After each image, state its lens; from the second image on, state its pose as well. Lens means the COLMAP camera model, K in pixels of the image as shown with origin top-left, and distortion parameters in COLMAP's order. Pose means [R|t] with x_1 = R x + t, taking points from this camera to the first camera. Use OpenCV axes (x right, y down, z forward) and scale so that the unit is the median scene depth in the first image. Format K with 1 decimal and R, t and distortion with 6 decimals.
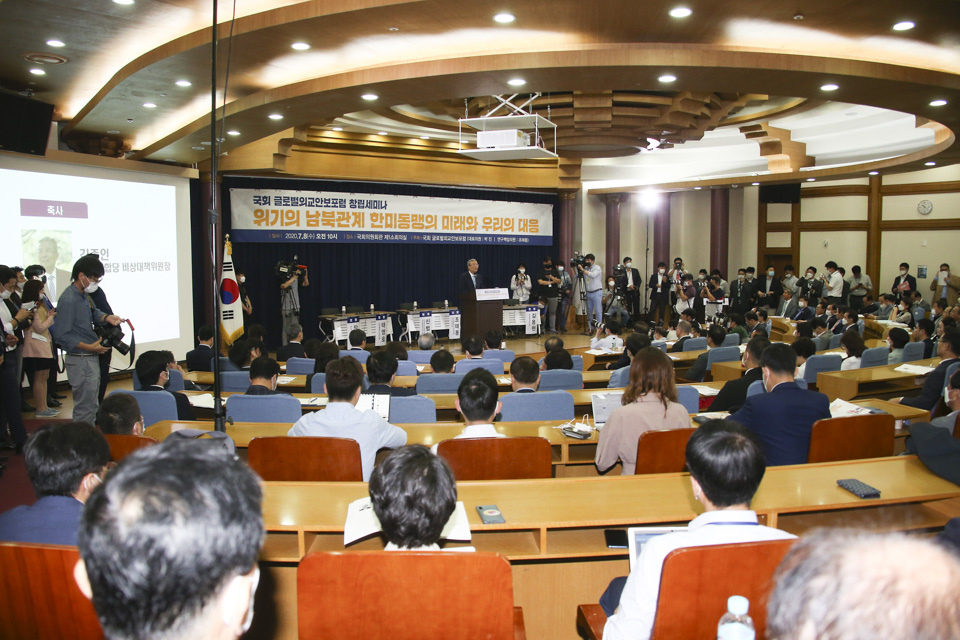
lens RADIAL K [[771.3, 0, 480.0], [0, 771.3, 320.0], [0, 0, 1]] dist [-0.217004, -0.001942]
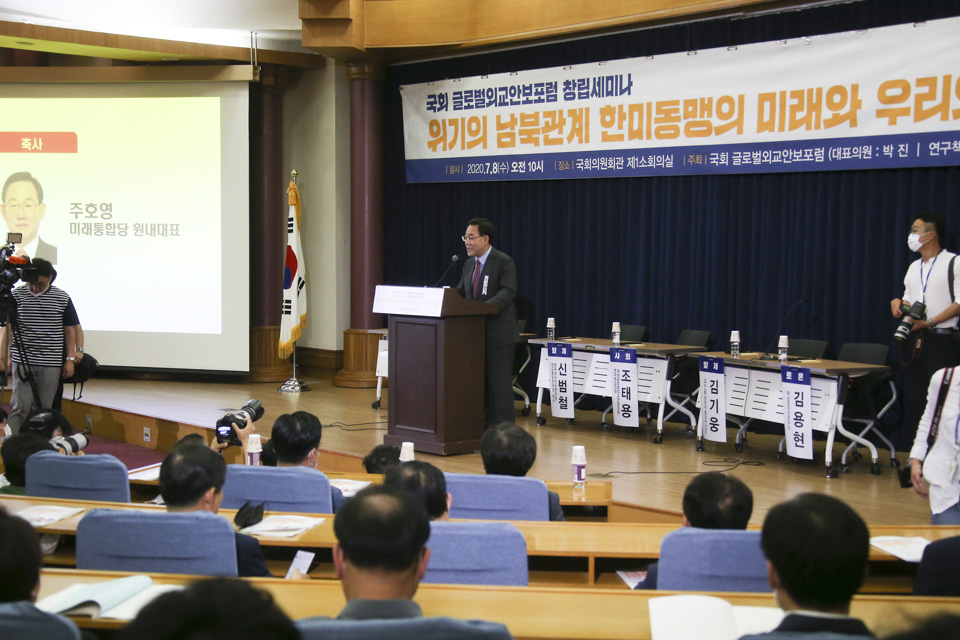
lens RADIAL K [[1505.0, 0, 478.8], [0, 1505.0, 348.7], [0, 0, 1]] dist [0.094019, 0.735407]
pose [[0.038339, 0.081948, -0.995899, 0.724820], [-0.084660, 0.993315, 0.078476, -0.067625], [0.995672, 0.081304, 0.045020, 0.924206]]
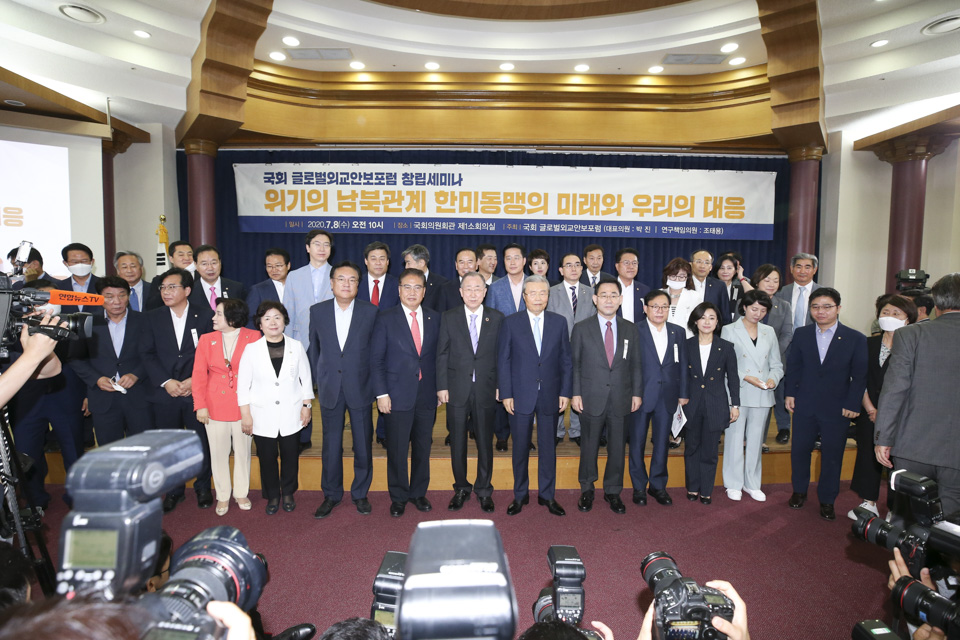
lens RADIAL K [[446.3, 0, 478.5], [0, 446.3, 306.4], [0, 0, 1]] dist [-0.044478, 0.000402]
pose [[0.797759, 0.051703, -0.600756, 0.144730], [-0.060928, 0.998130, 0.004994, -0.039086], [0.599891, 0.032619, 0.799417, 0.712917]]
